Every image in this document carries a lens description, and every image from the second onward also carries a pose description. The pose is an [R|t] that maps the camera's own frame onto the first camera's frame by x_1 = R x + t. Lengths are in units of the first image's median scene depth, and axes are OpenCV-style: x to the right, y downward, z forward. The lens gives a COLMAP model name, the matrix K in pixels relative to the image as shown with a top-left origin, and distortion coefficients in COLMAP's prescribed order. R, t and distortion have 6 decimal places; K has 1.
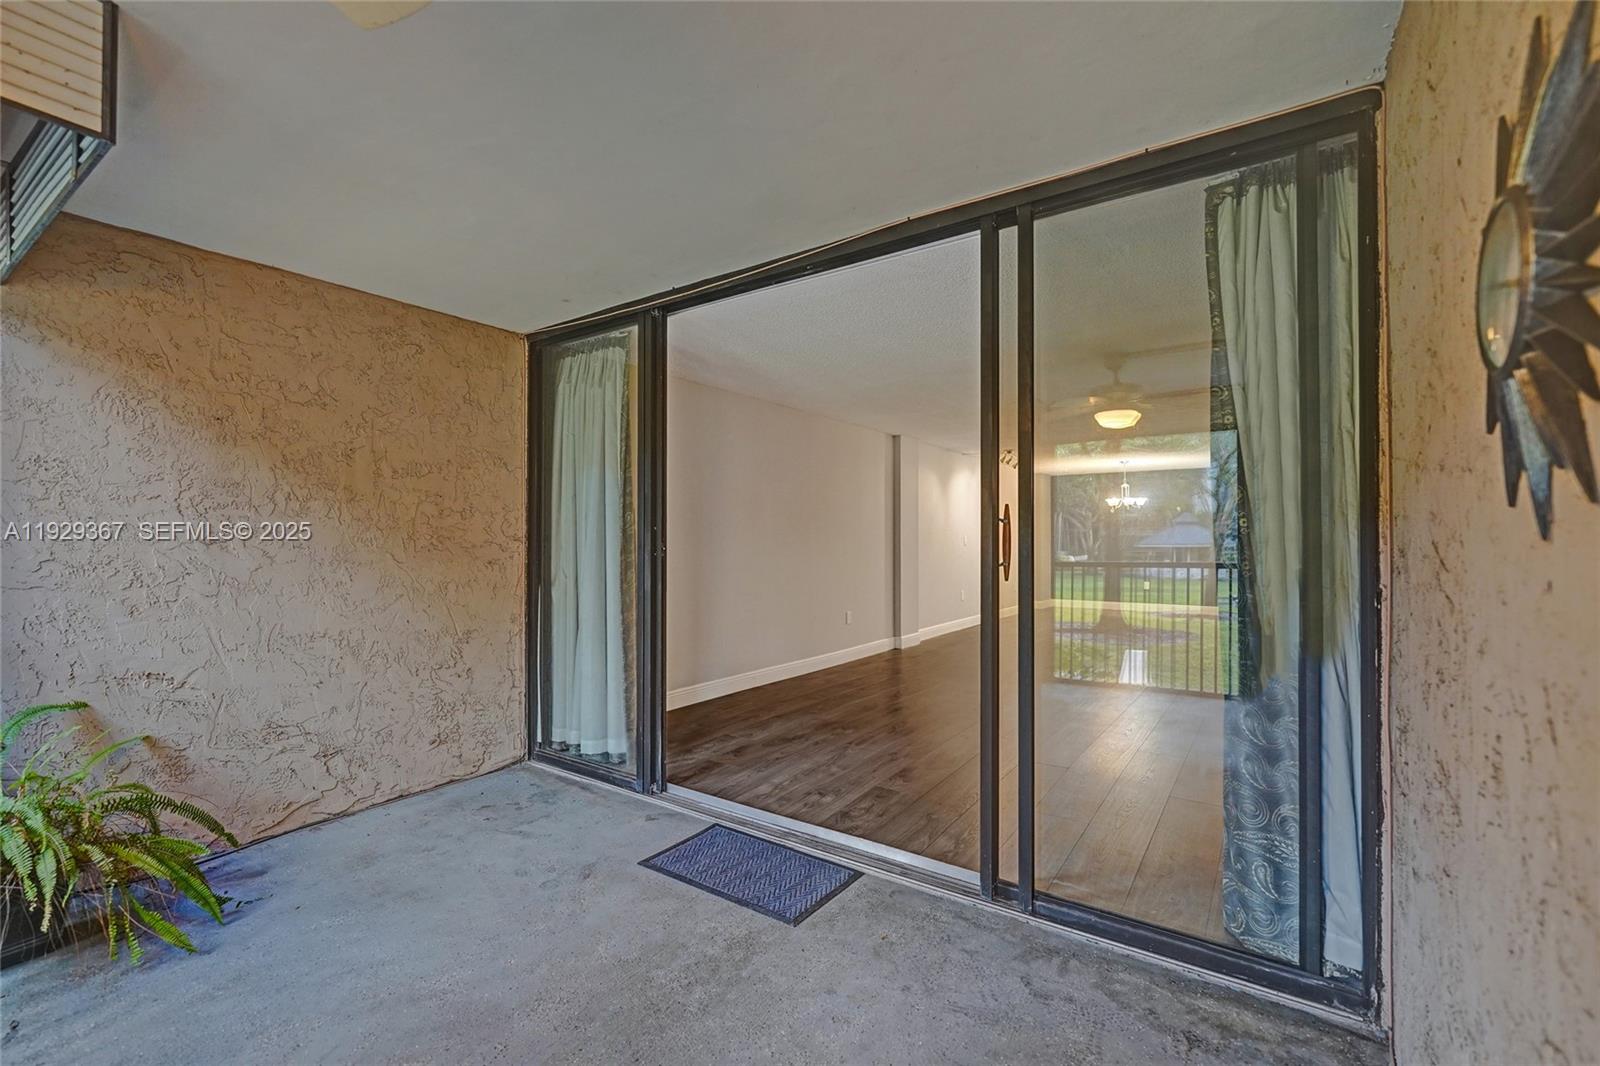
lens RADIAL K [[682.5, 0, 793.1], [0, 682.5, 536.6], [0, 0, 1]] dist [-0.009111, 0.002561]
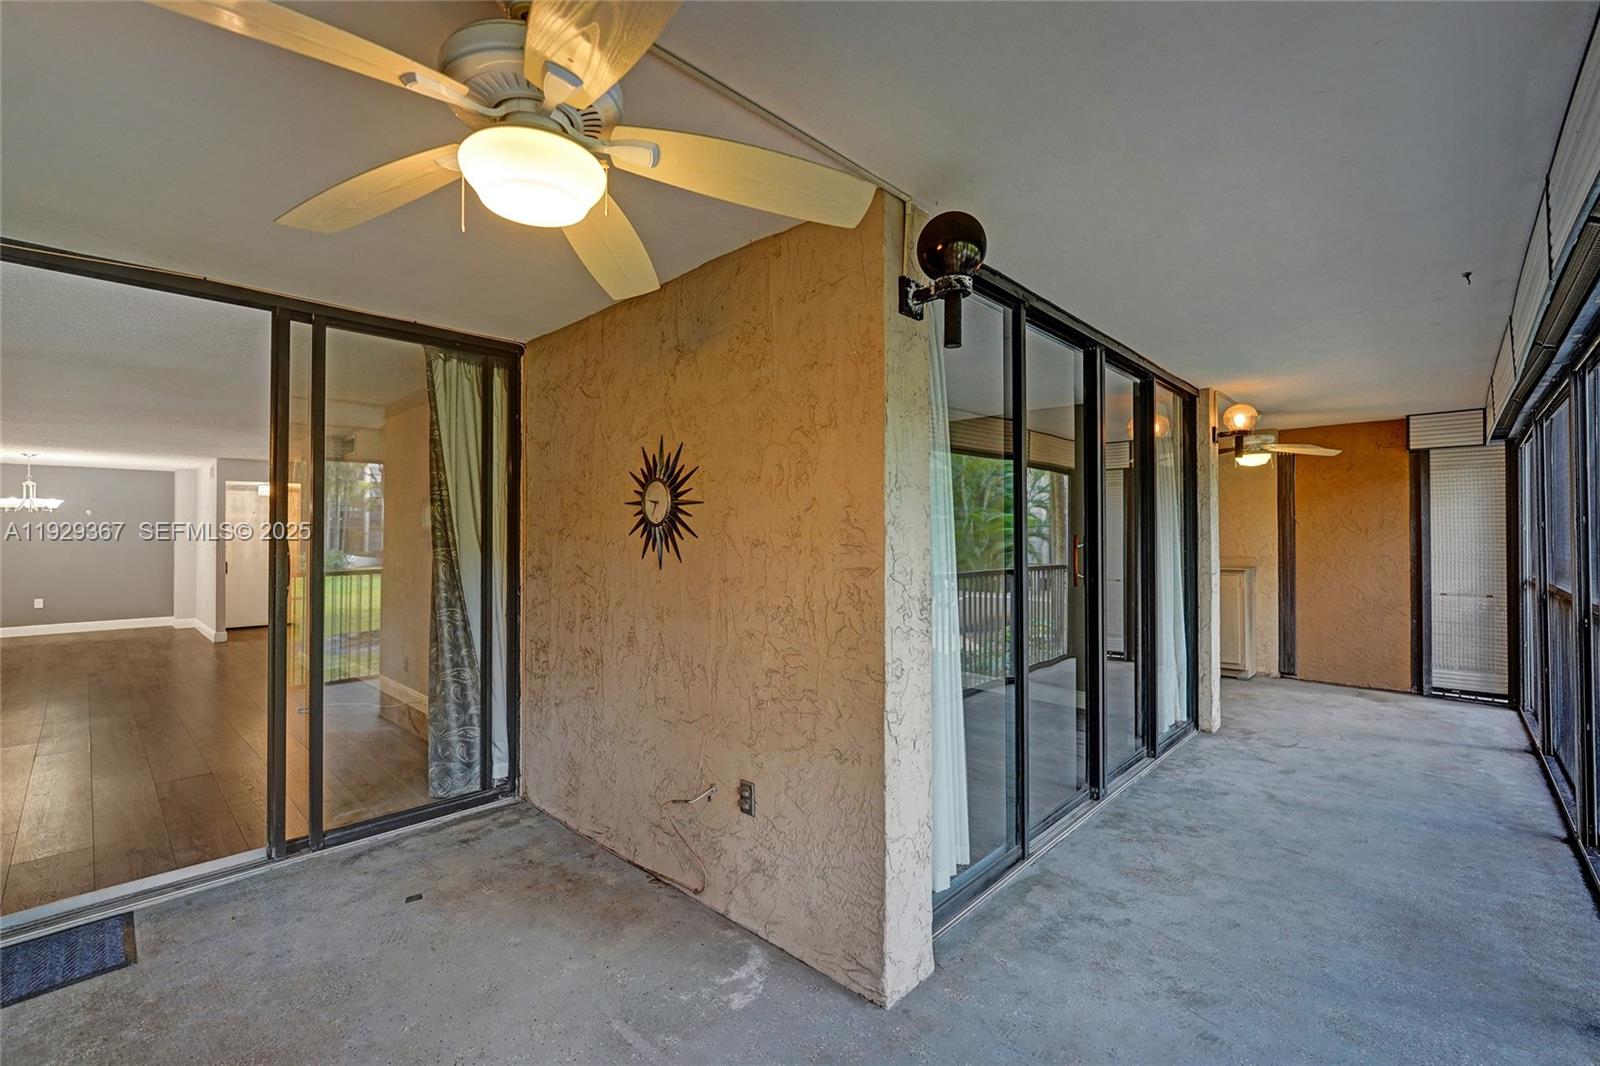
lens RADIAL K [[682.5, 0, 789.9], [0, 682.5, 520.8], [0, 0, 1]] dist [-0.009111, 0.002561]
pose [[0.142566, 0.026302, 0.989436, -0.950084], [-0.003520, 0.999654, -0.026067, -0.061631], [-0.989779, 0.000233, 0.142610, -0.105427]]
